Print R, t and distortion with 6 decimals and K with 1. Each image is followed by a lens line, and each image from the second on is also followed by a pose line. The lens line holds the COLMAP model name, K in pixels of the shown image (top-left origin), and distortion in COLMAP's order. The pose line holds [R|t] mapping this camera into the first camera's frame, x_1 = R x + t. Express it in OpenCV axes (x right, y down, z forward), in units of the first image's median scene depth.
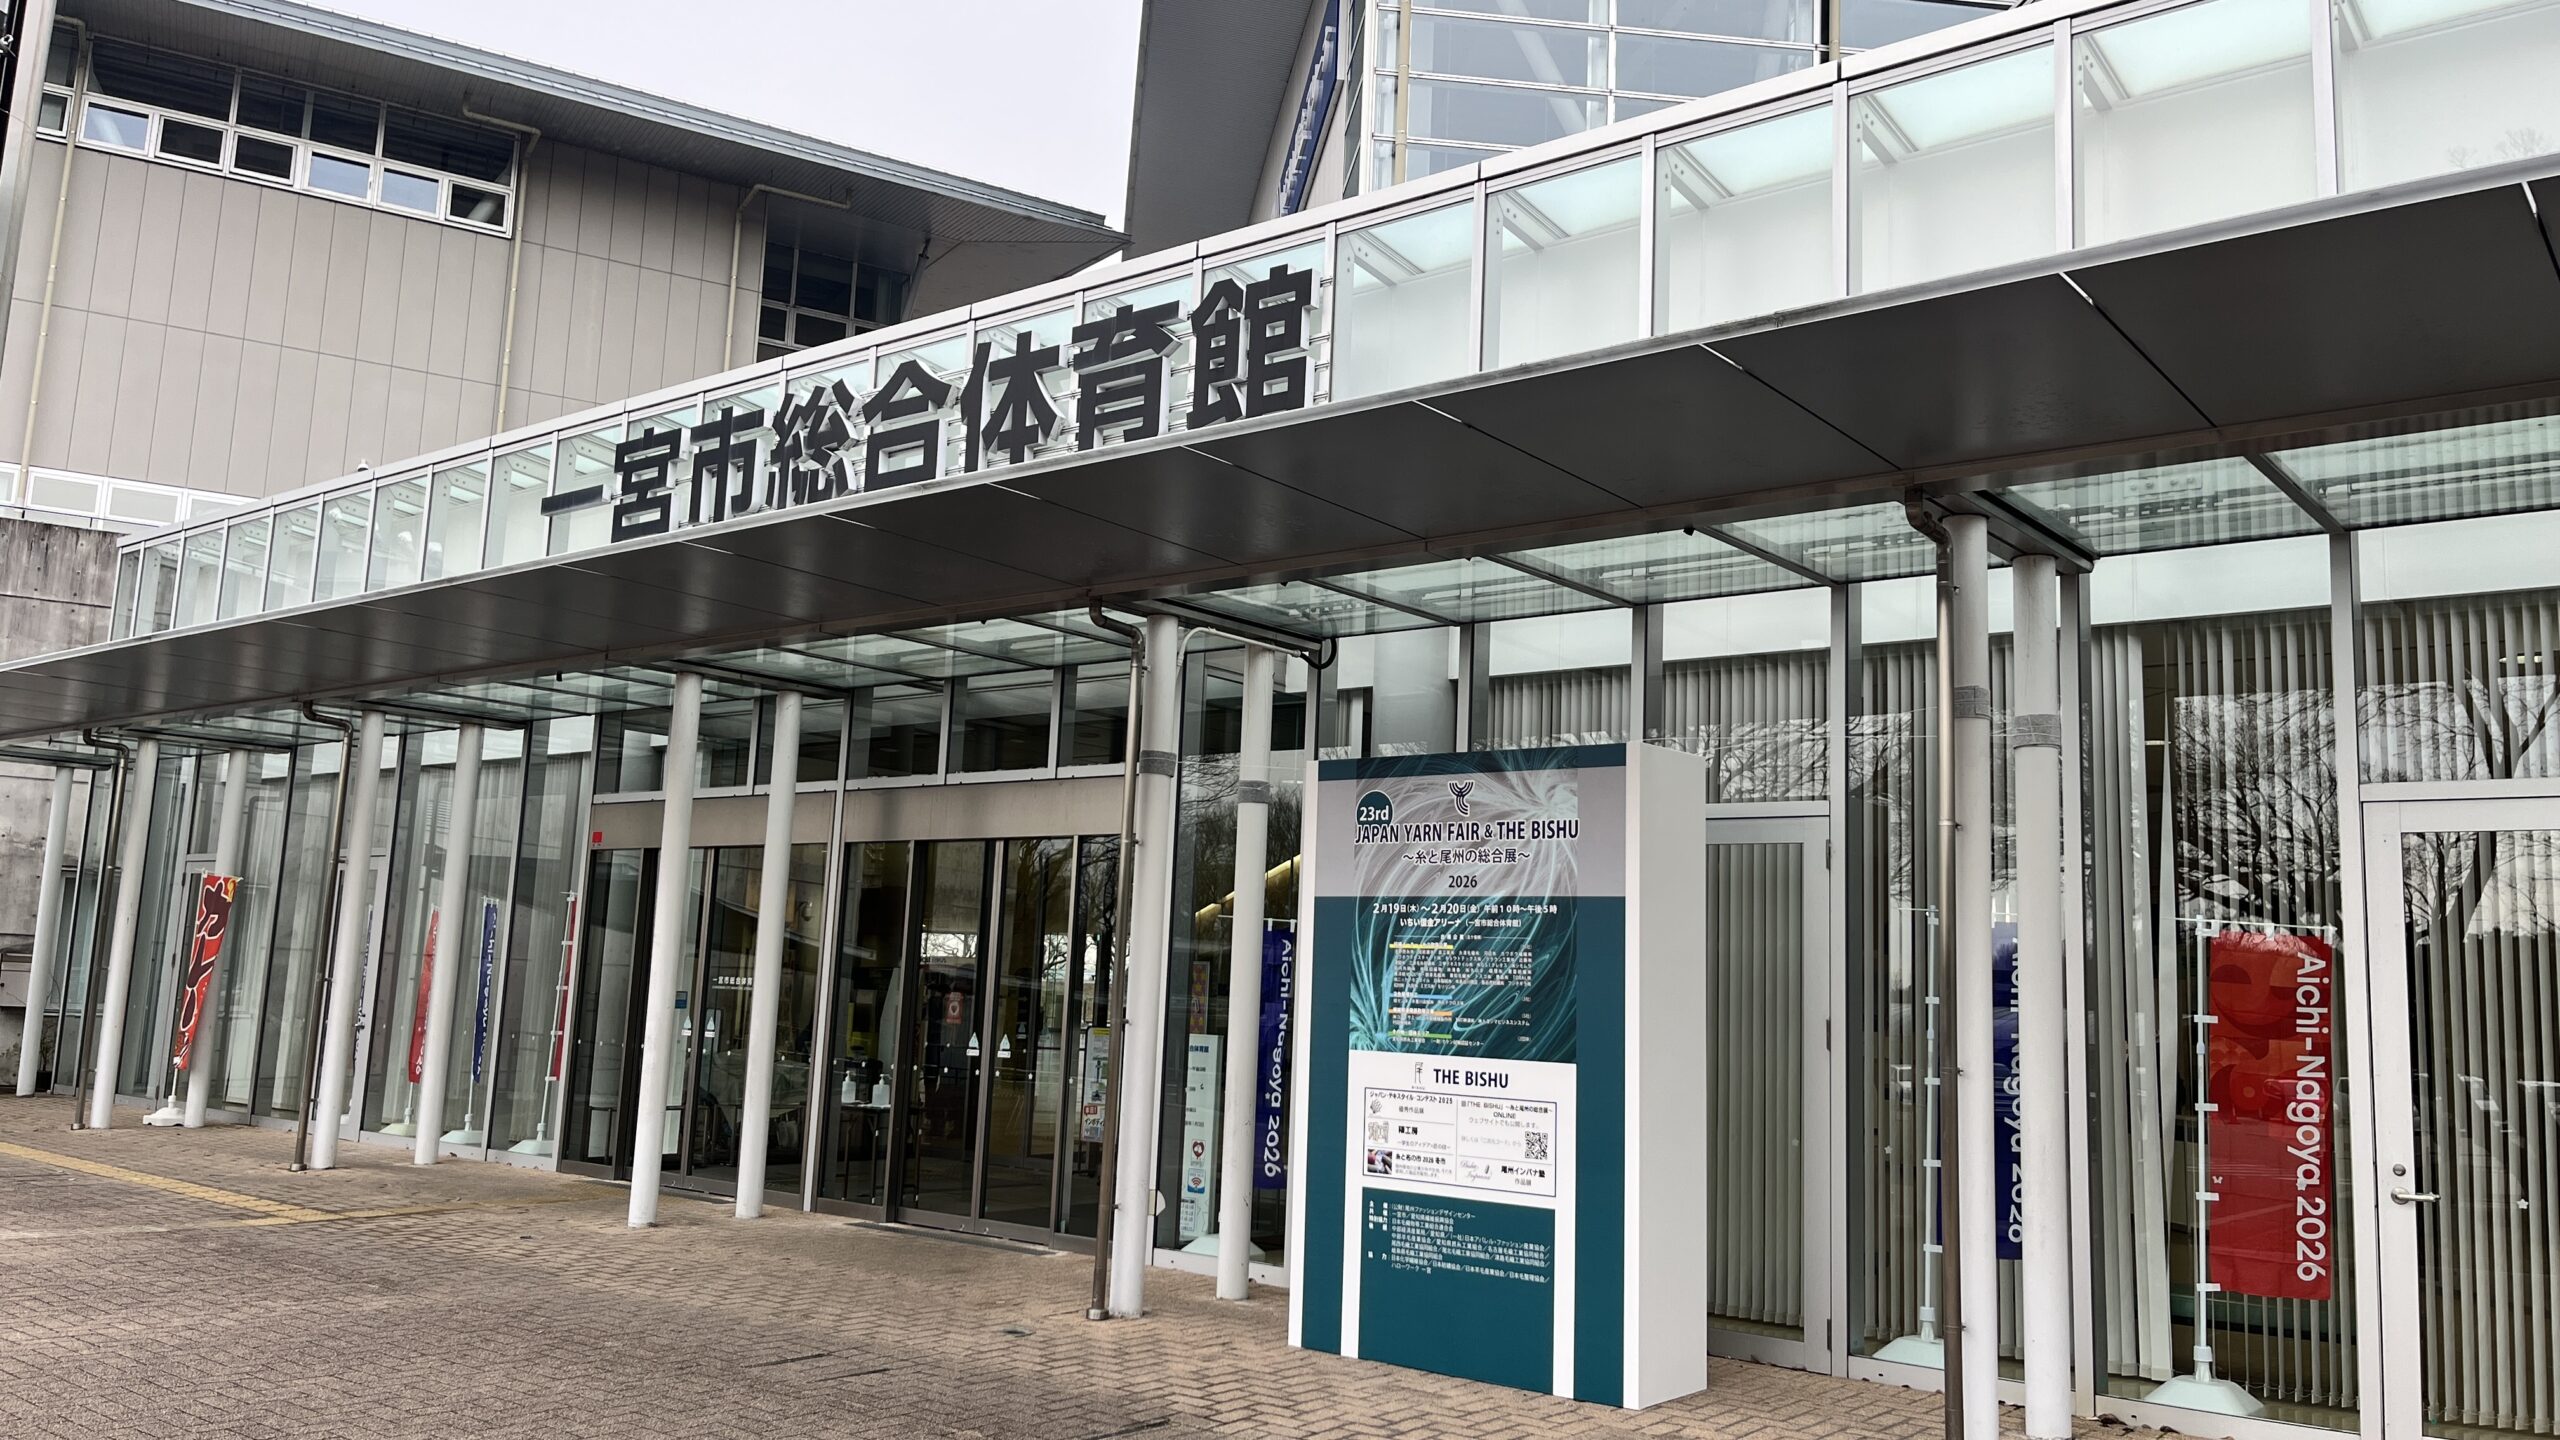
lens RADIAL K [[1918.7, 0, 1283.9], [0, 1918.7, 722.6], [0, 0, 1]] dist [0.050069, -0.031084]
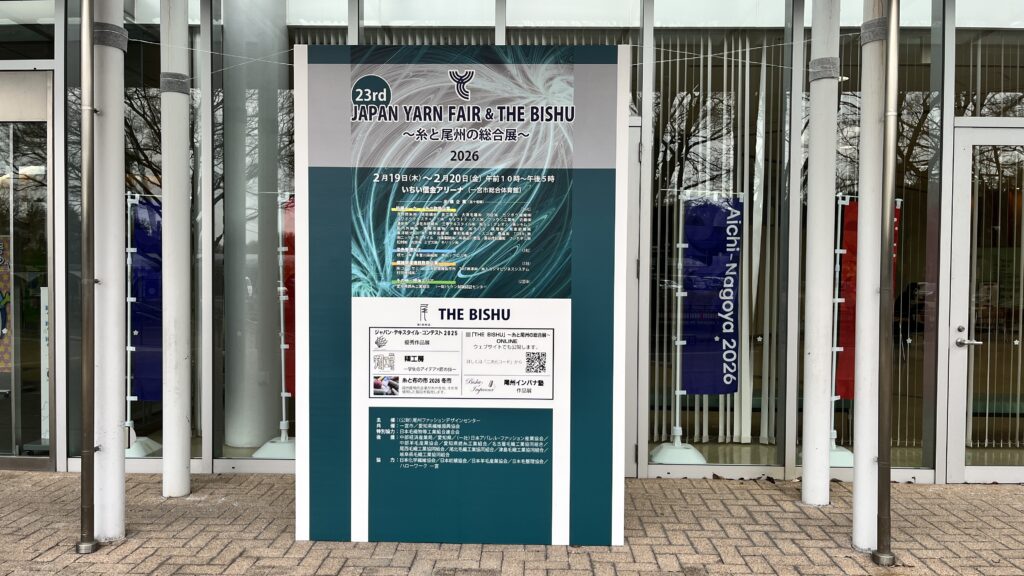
lens RADIAL K [[767.5, 0, 512.1], [0, 767.5, 294.8], [0, 0, 1]] dist [0.050069, -0.031084]
pose [[0.791779, -0.056536, 0.608185, -0.183441], [-0.063313, 0.982747, 0.173781, 0.083360], [-0.607517, -0.176103, 0.774539, 0.594642]]
